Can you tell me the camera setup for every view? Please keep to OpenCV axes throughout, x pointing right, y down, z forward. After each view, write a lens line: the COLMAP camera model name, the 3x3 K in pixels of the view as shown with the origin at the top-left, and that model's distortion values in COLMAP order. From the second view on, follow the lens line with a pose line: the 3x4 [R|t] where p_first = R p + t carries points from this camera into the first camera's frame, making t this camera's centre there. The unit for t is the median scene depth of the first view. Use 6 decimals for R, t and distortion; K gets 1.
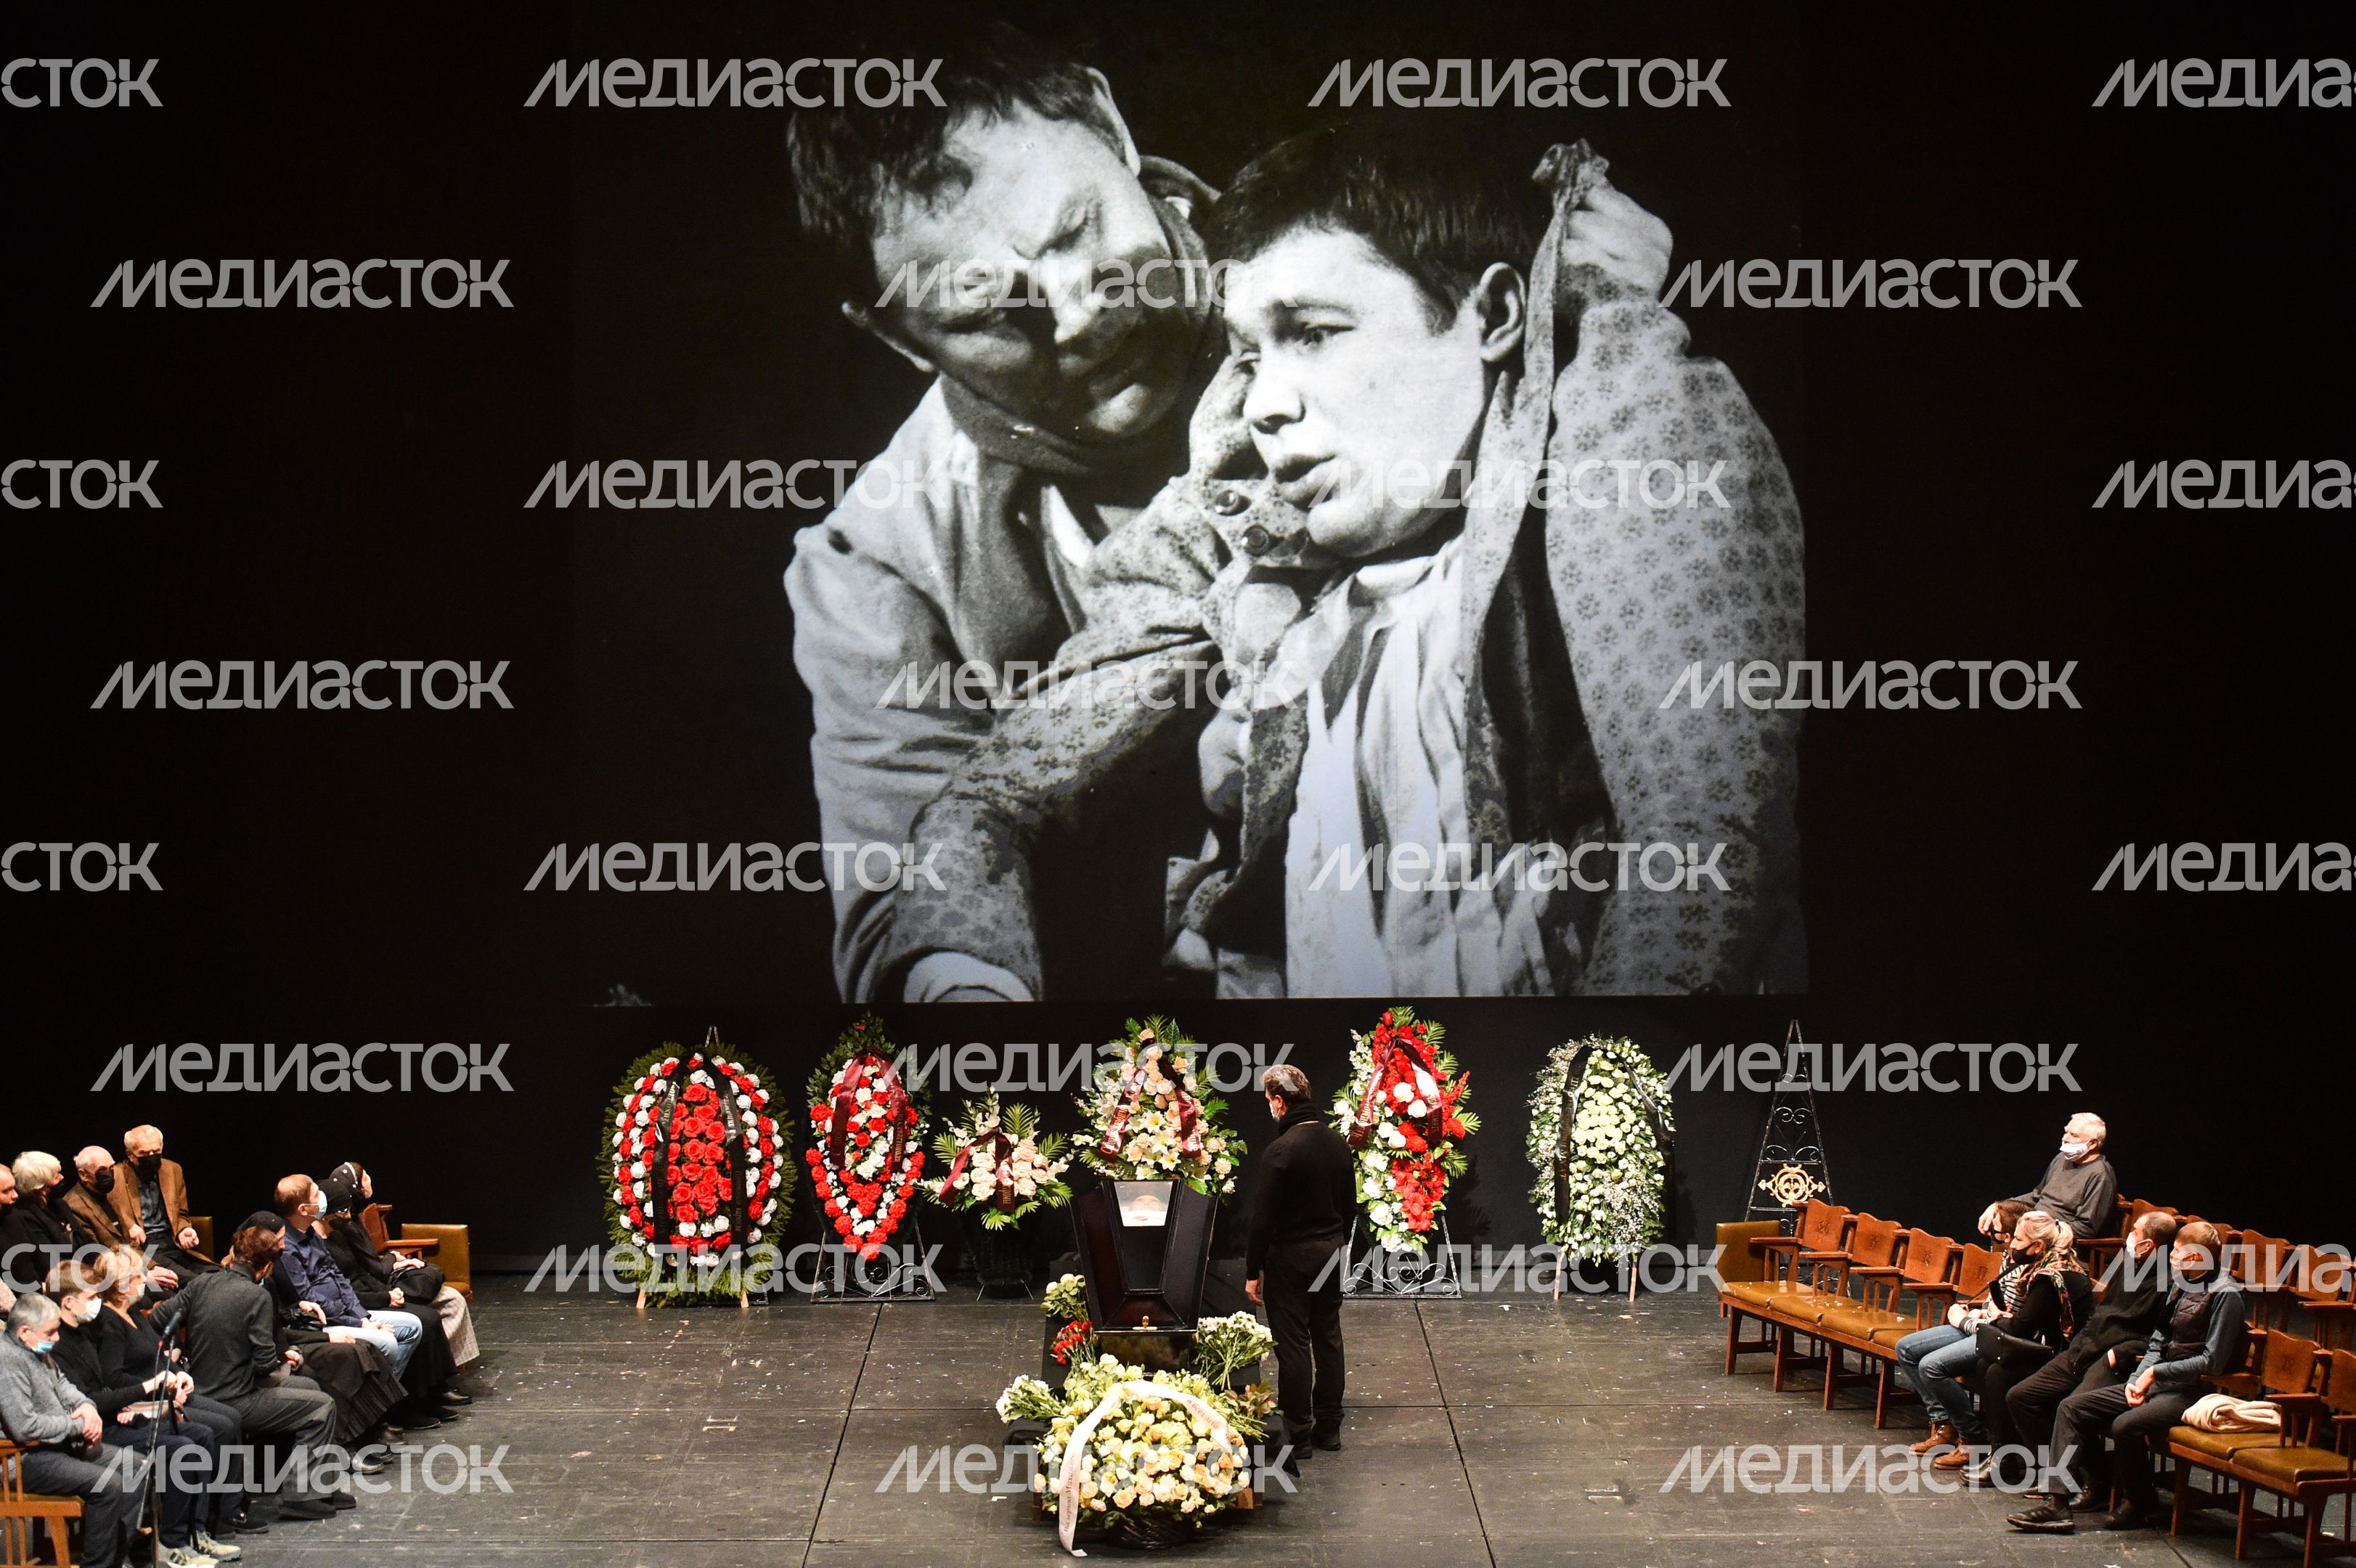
lens RADIAL K [[4698.7, 0, 1181.3], [0, 4698.7, 781.0], [0, 0, 1]] dist [-0.081512, -0.078942]
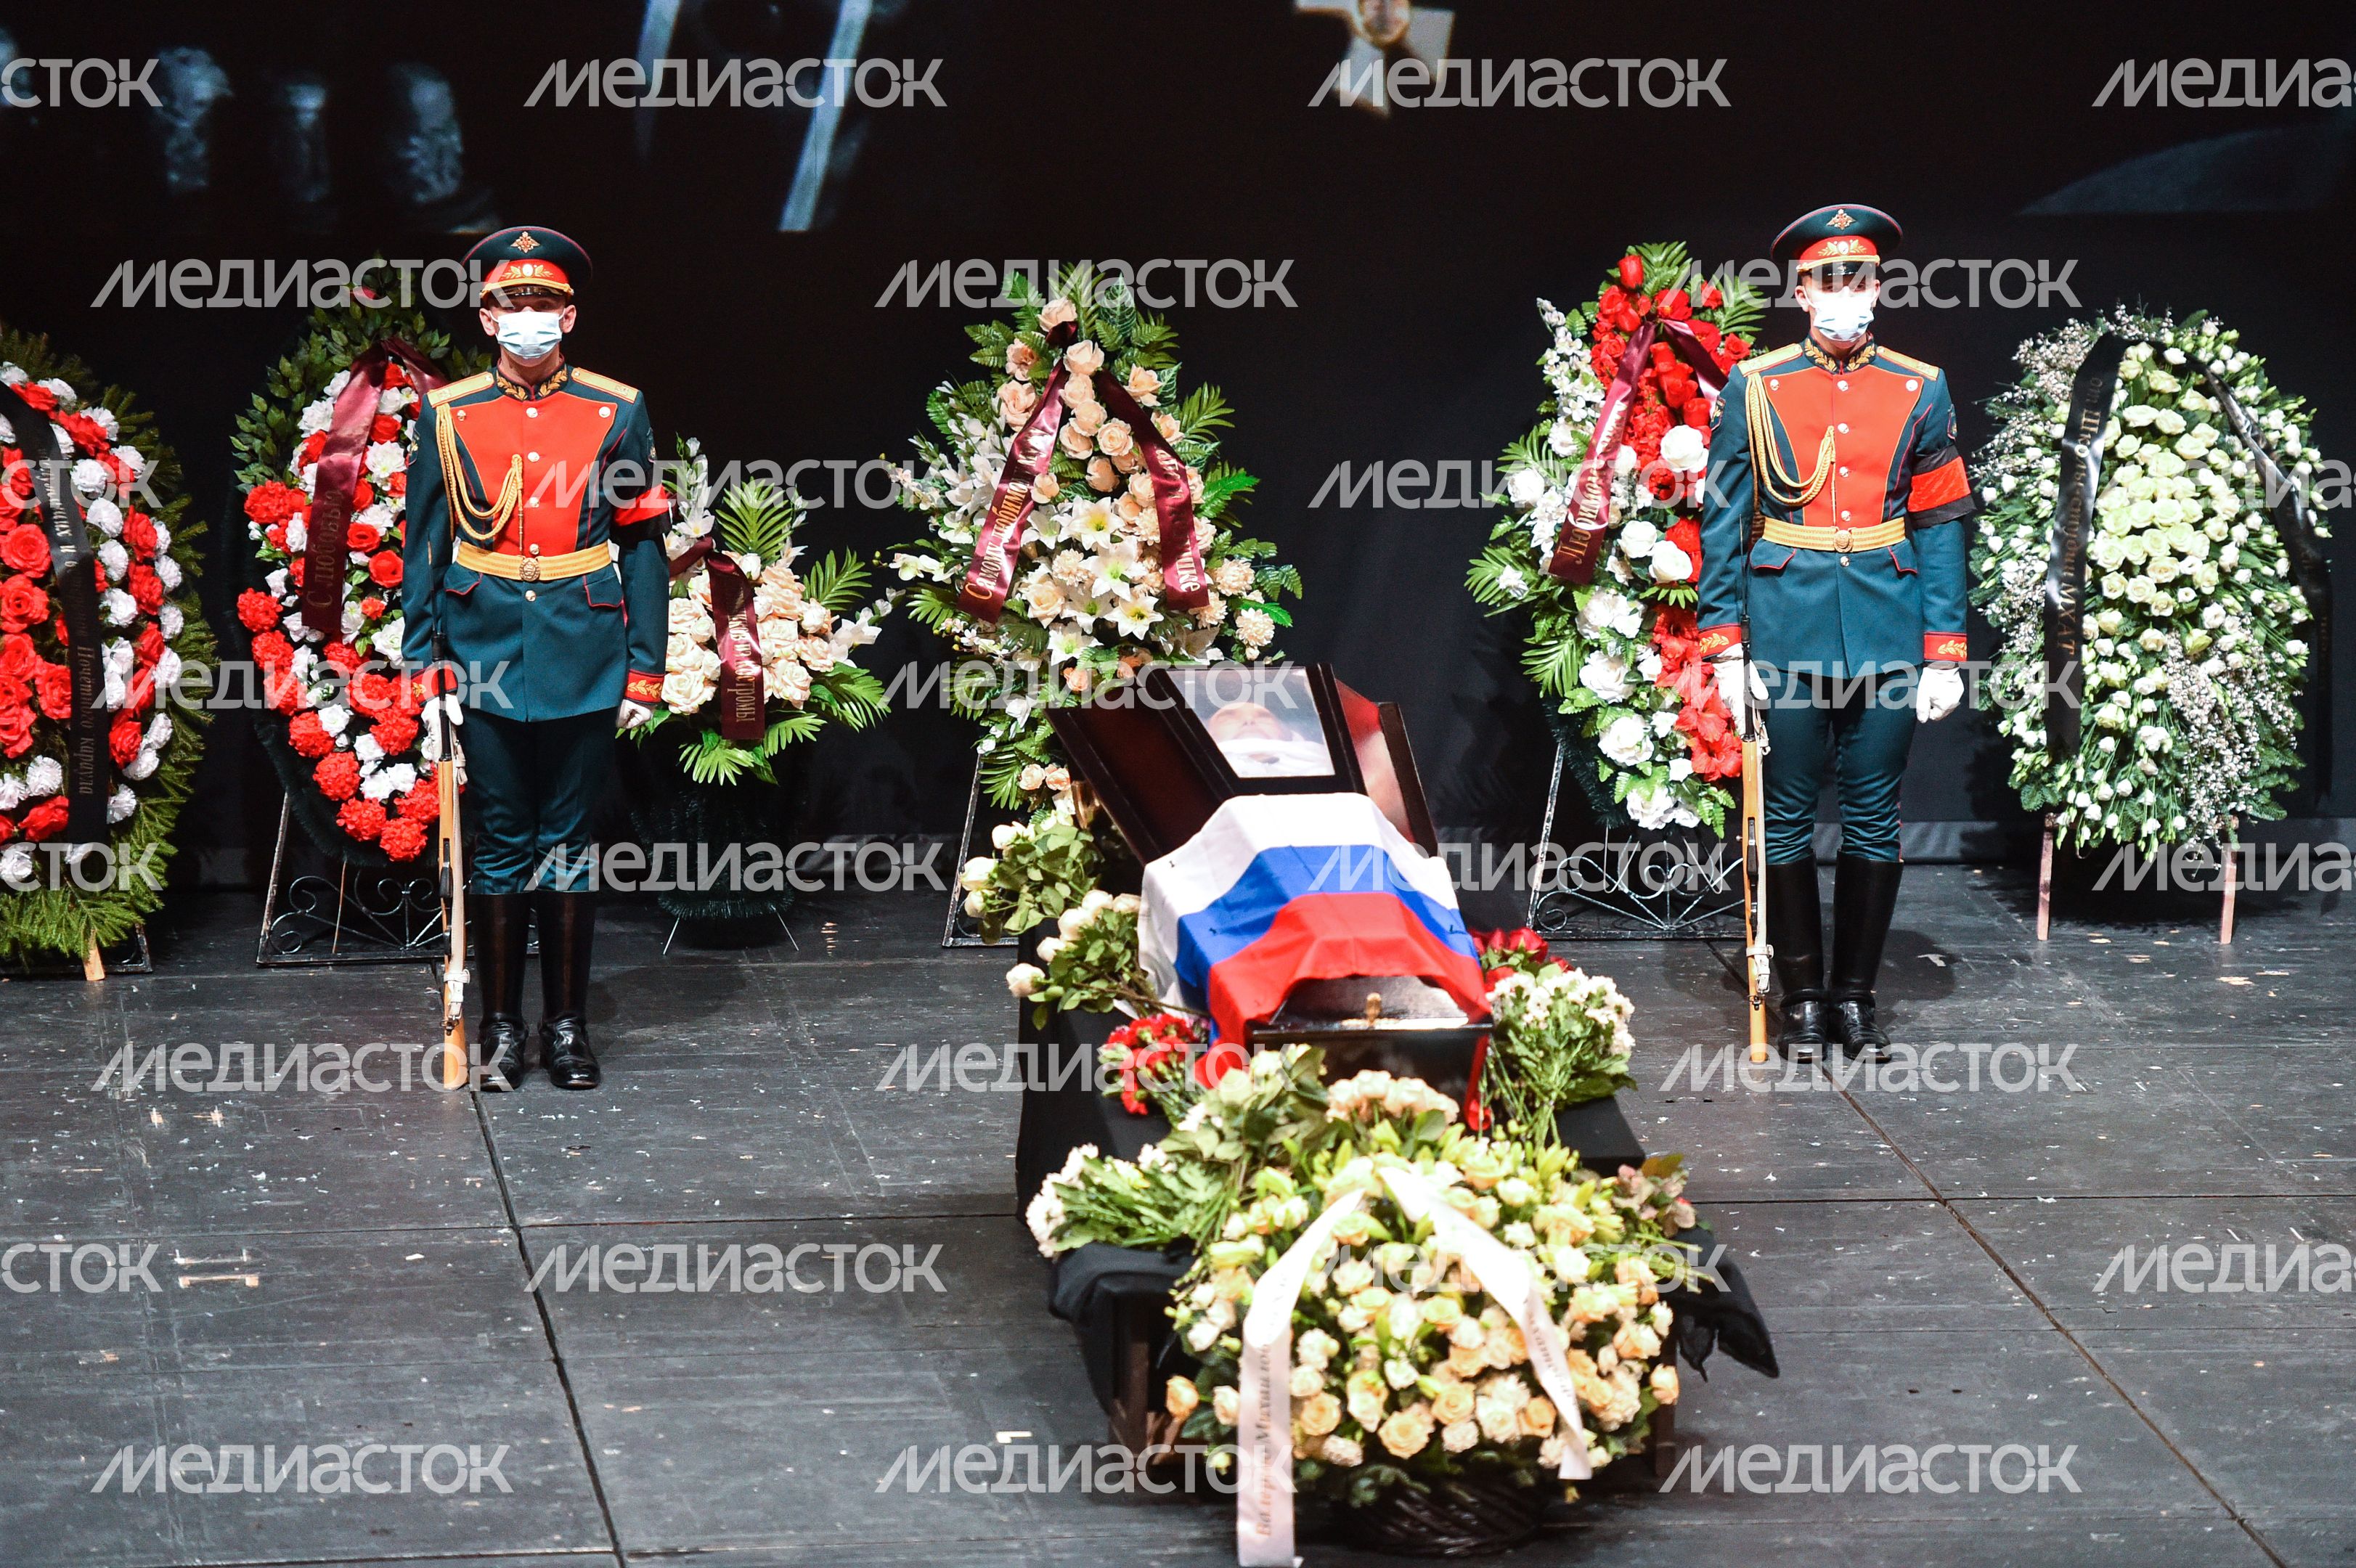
lens RADIAL K [[11115.1, 0, 1248.0], [0, 11115.1, 726.5], [0, 0, 1]] dist [1.324903, 3.503443]
pose [[0.992757, -0.007198, 0.119923, -0.110665], [-0.004032, 0.995646, 0.093133, -0.001404], [-0.120071, -0.092942, 0.988405, 0.020833]]
